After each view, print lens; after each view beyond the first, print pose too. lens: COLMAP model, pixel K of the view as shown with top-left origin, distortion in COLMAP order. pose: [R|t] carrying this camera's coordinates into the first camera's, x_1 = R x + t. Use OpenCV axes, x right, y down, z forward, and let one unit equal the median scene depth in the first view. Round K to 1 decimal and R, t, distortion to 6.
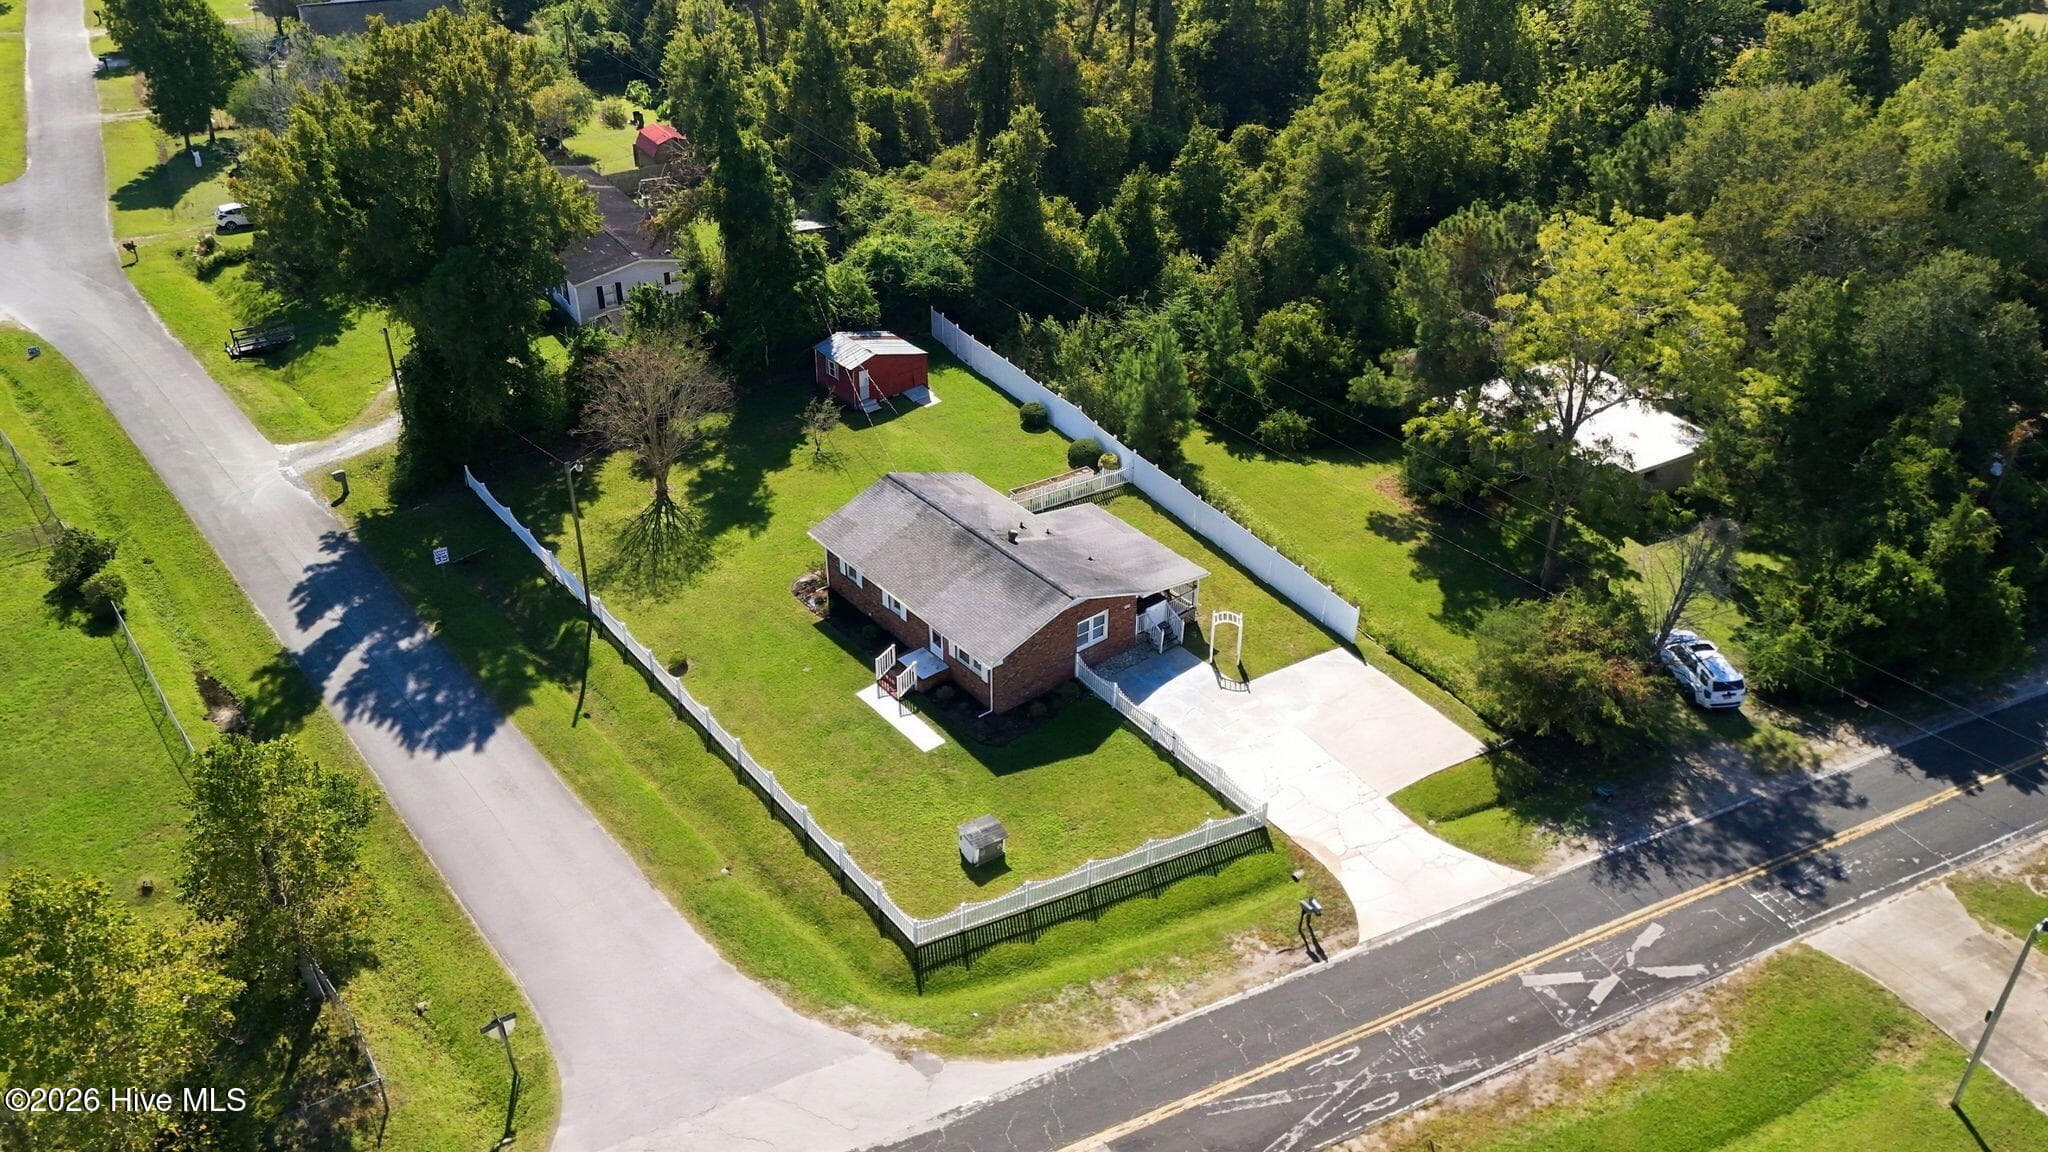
lens RADIAL K [[1497.5, 0, 1024.0], [0, 1497.5, 576.0], [0, 0, 1]] dist [0.059331, -0.055120]
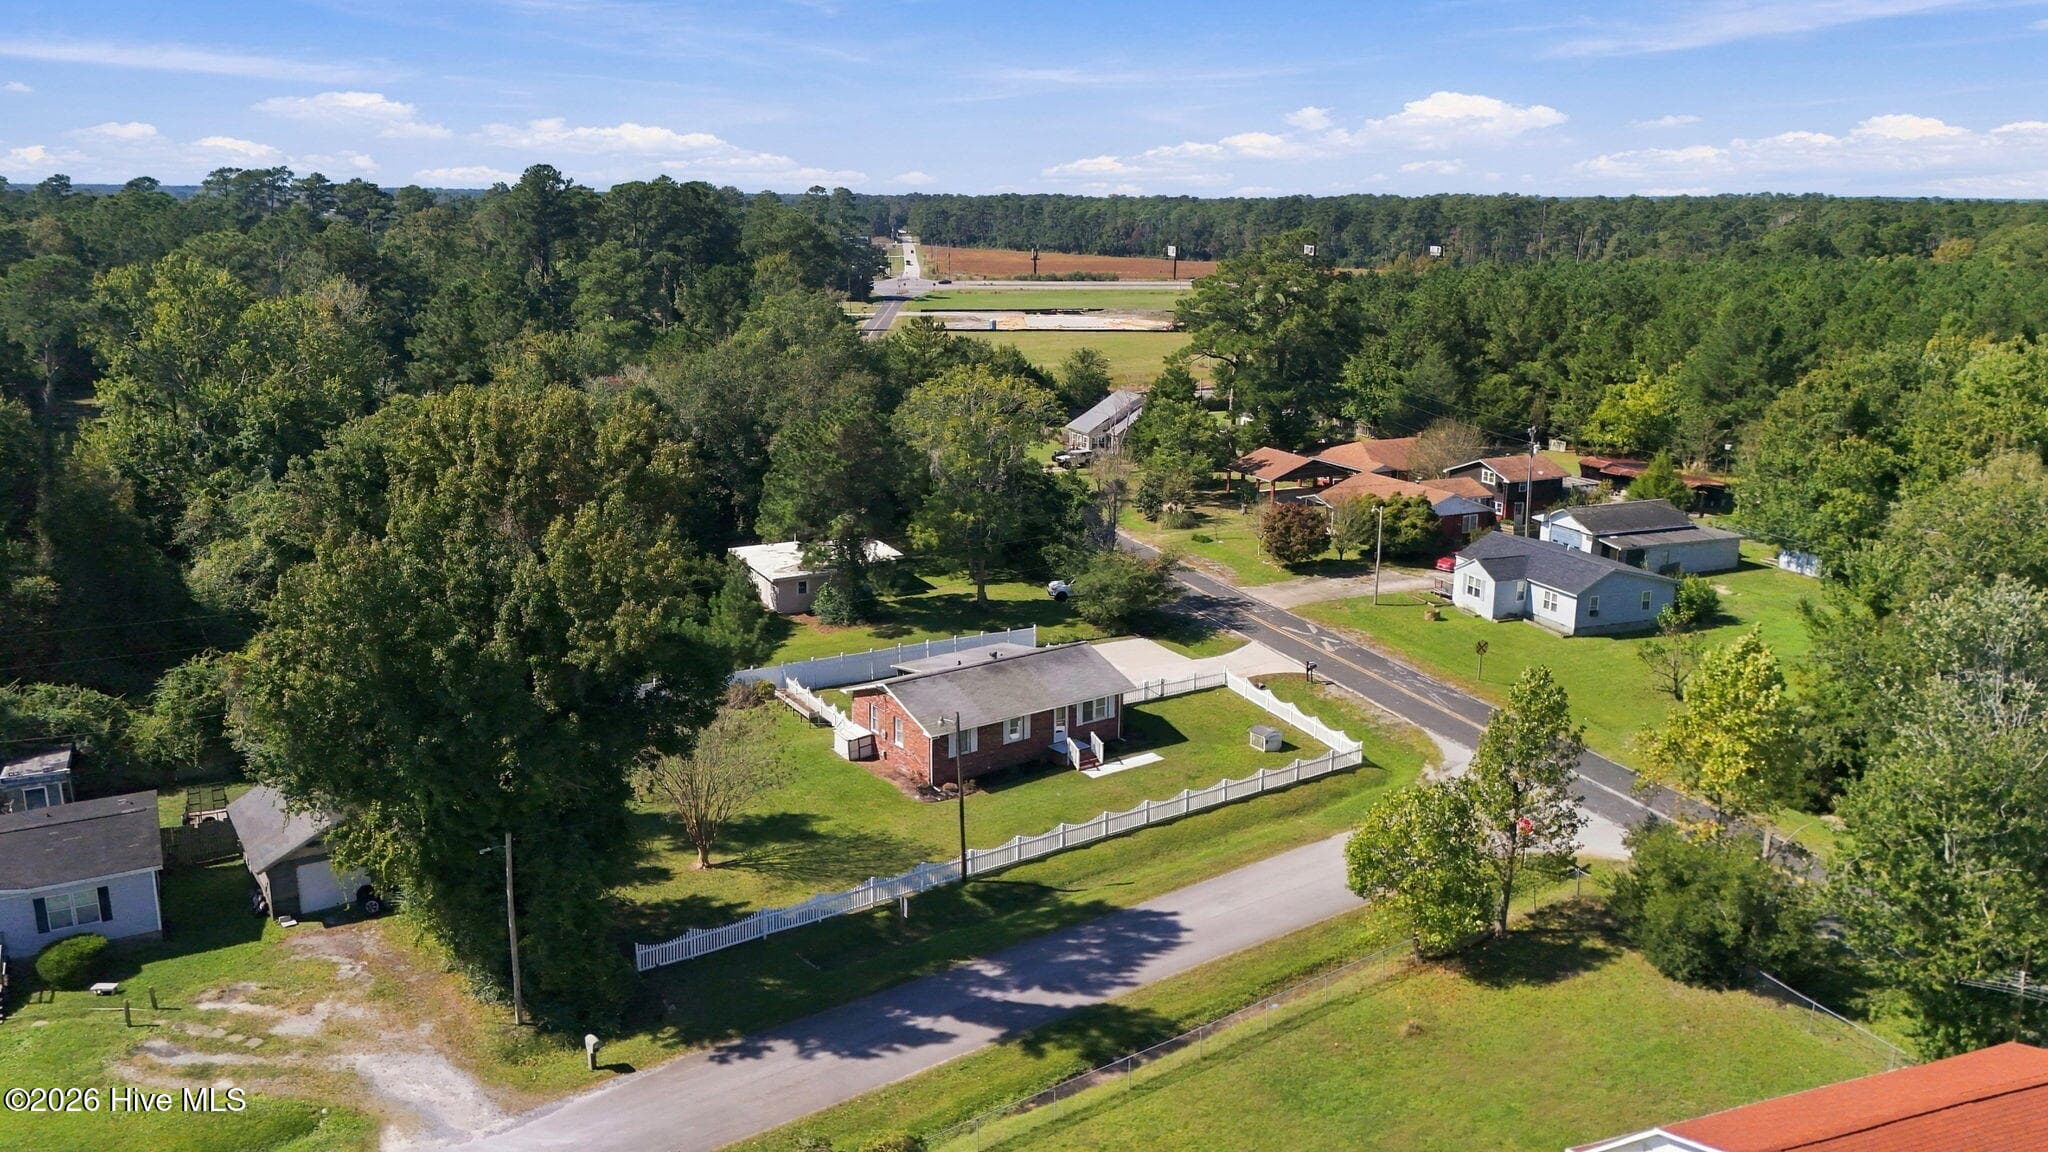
lens RADIAL K [[1497.5, 0, 1024.0], [0, 1497.5, 576.0], [0, 0, 1]] dist [0.059331, -0.055120]
pose [[0.065844, -0.256496, 0.964300, -1.157733], [0.537476, 0.823338, 0.182302, -0.286859], [-0.840705, 0.506285, 0.192073, 0.676248]]
